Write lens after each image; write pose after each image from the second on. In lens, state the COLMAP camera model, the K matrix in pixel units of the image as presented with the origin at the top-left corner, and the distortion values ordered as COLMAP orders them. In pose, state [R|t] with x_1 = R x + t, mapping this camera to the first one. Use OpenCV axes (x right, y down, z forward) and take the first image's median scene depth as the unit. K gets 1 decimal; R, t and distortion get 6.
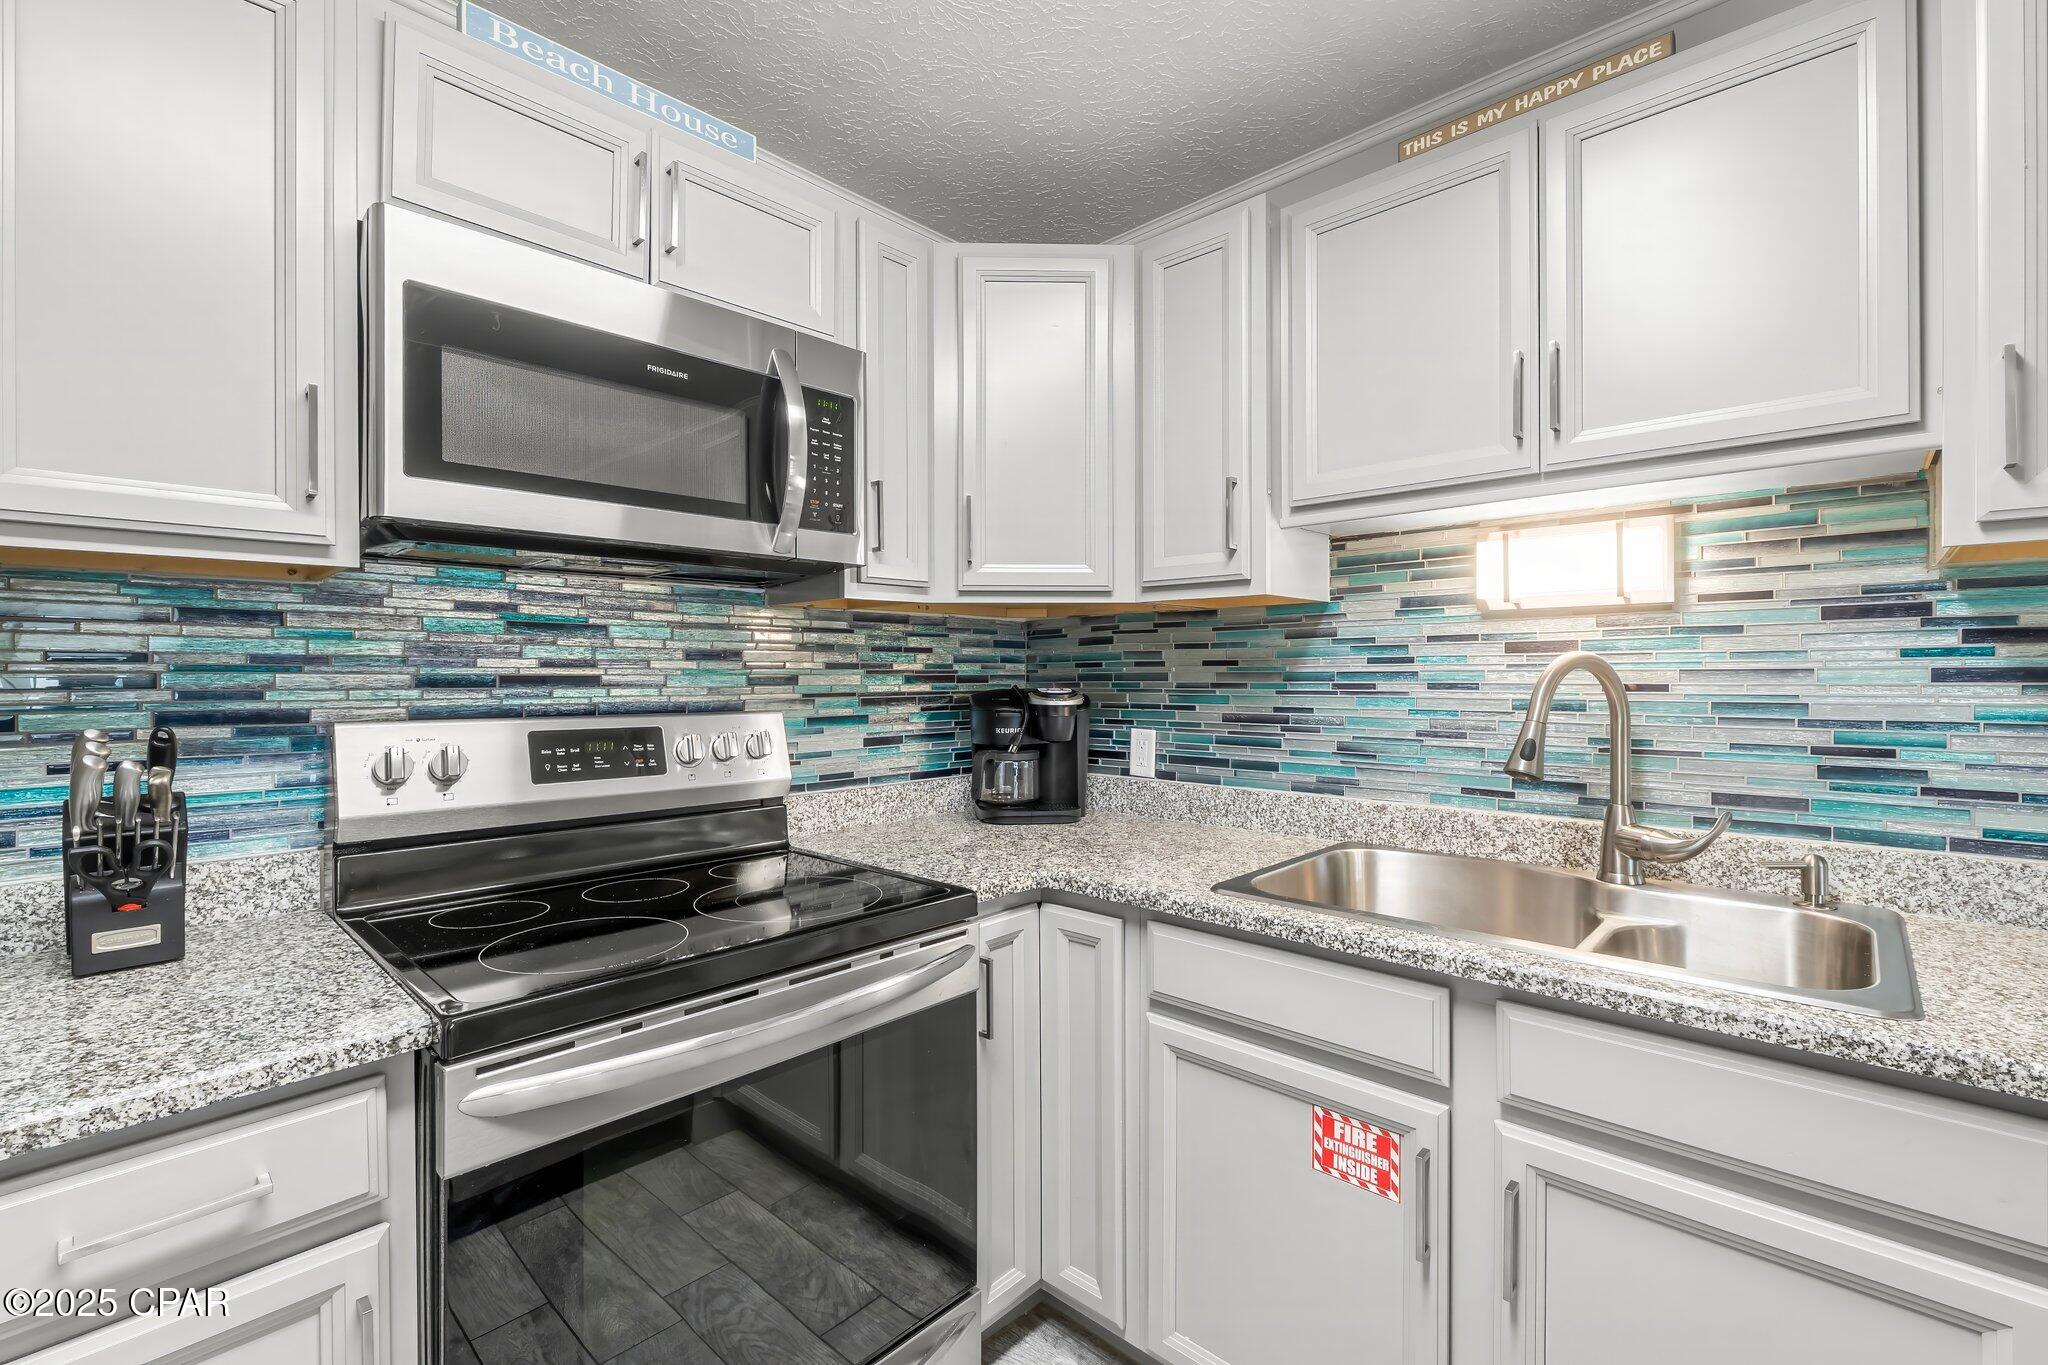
lens RADIAL K [[875.3, 0, 1029.3], [0, 875.3, 673.8], [0, 0, 1]] dist [-0.010051, 0.000165]
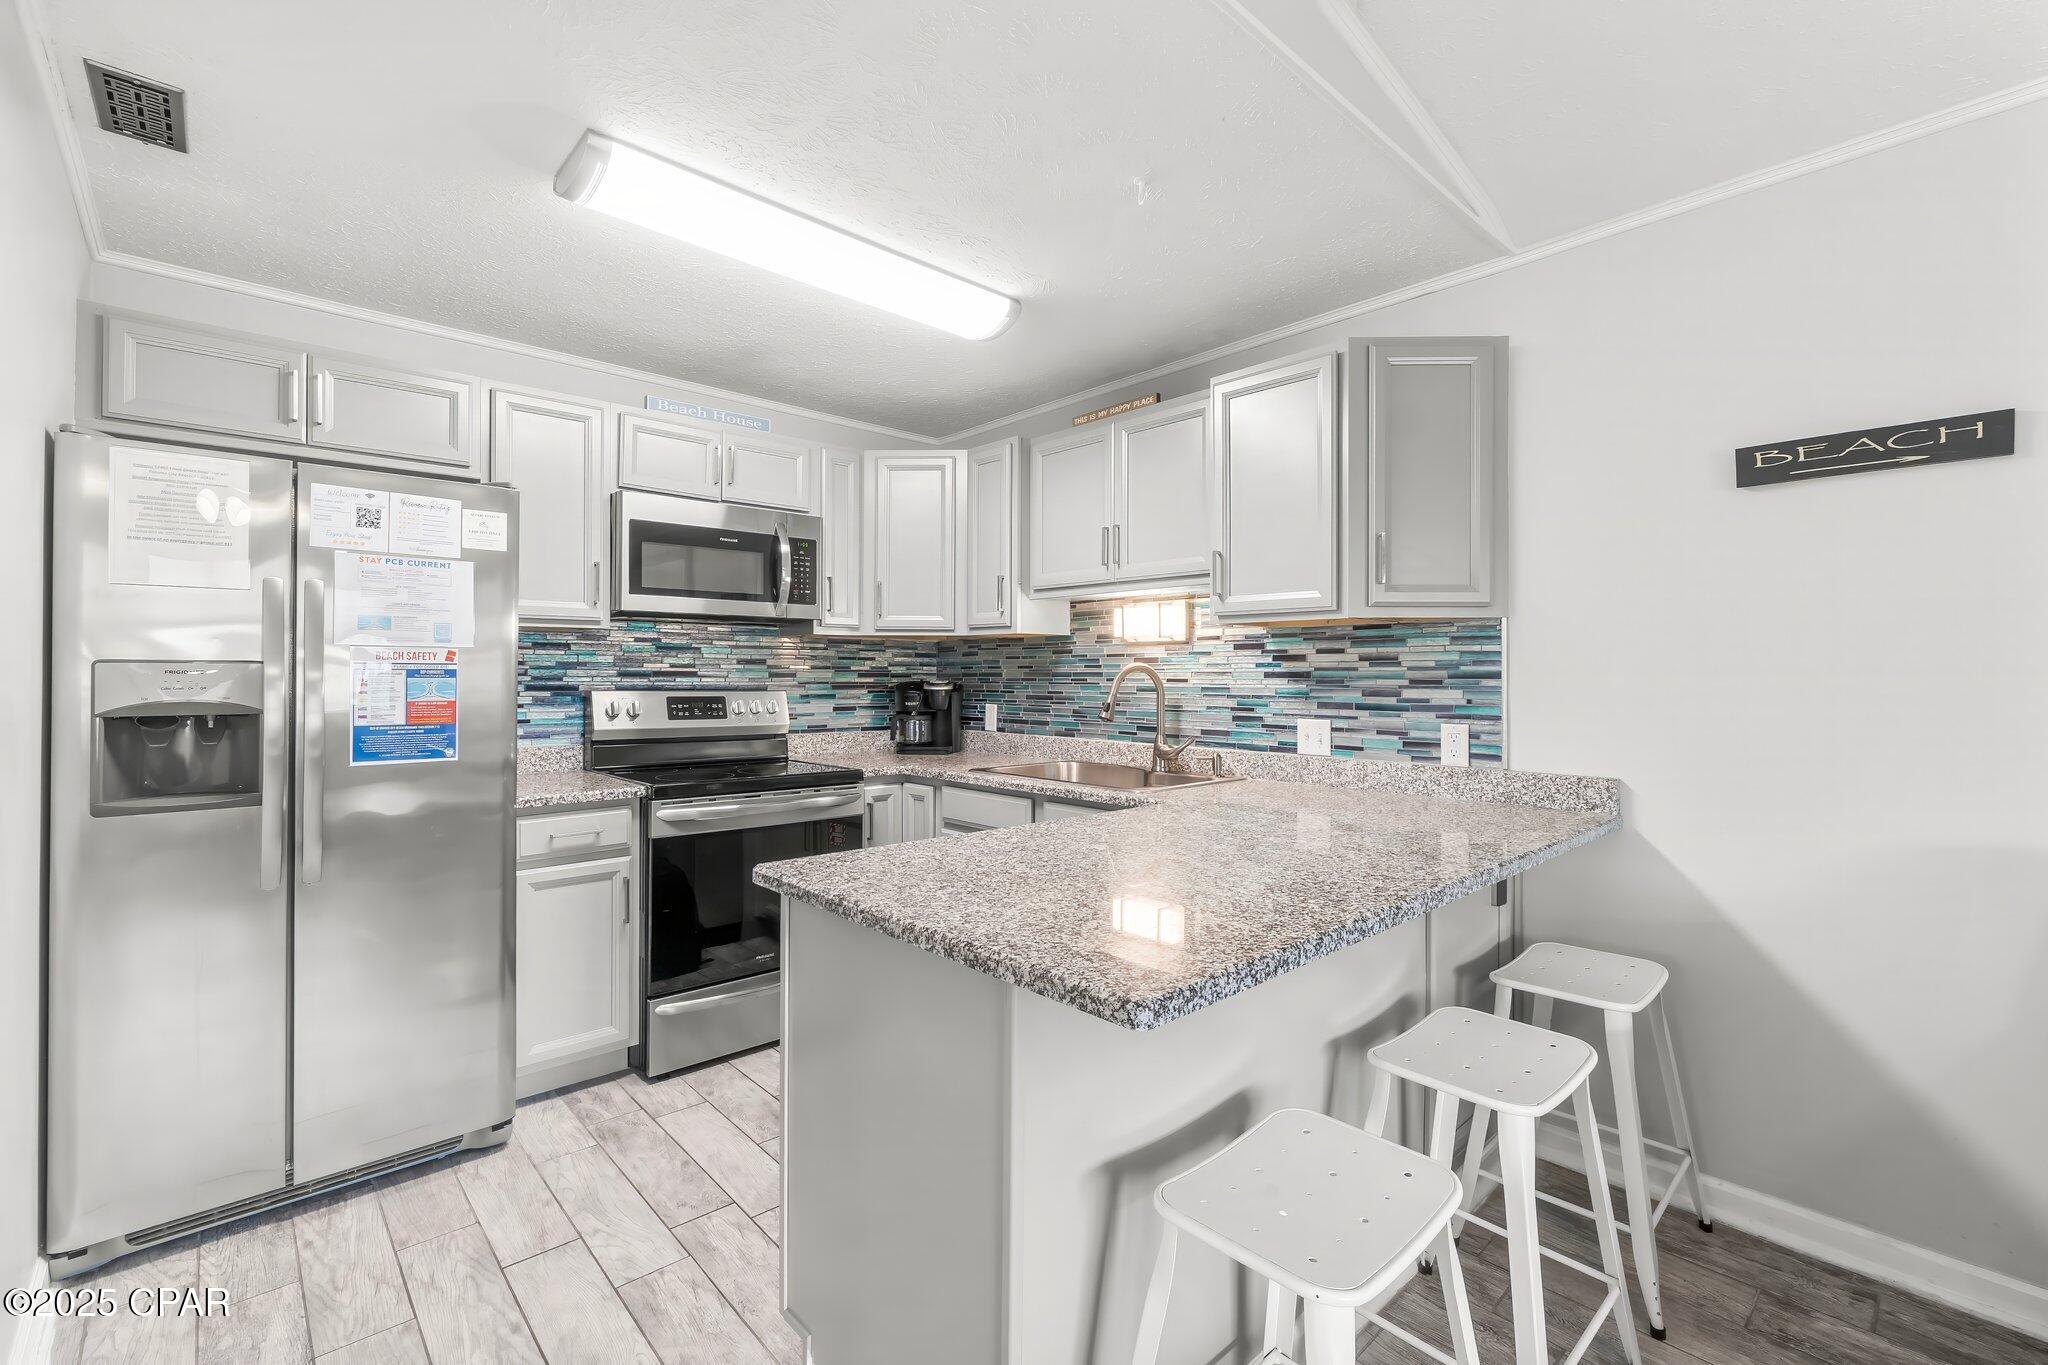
lens RADIAL K [[880.6, 0, 1029.6], [0, 880.6, 667.2], [0, 0, 1]] dist [0.001032, 0.000020]
pose [[0.997410, 0.006075, -0.071669, 0.458324], [-0.006651, 0.999947, -0.007812, 0.002685], [0.071618, 0.008269, 0.997398, -1.057134]]
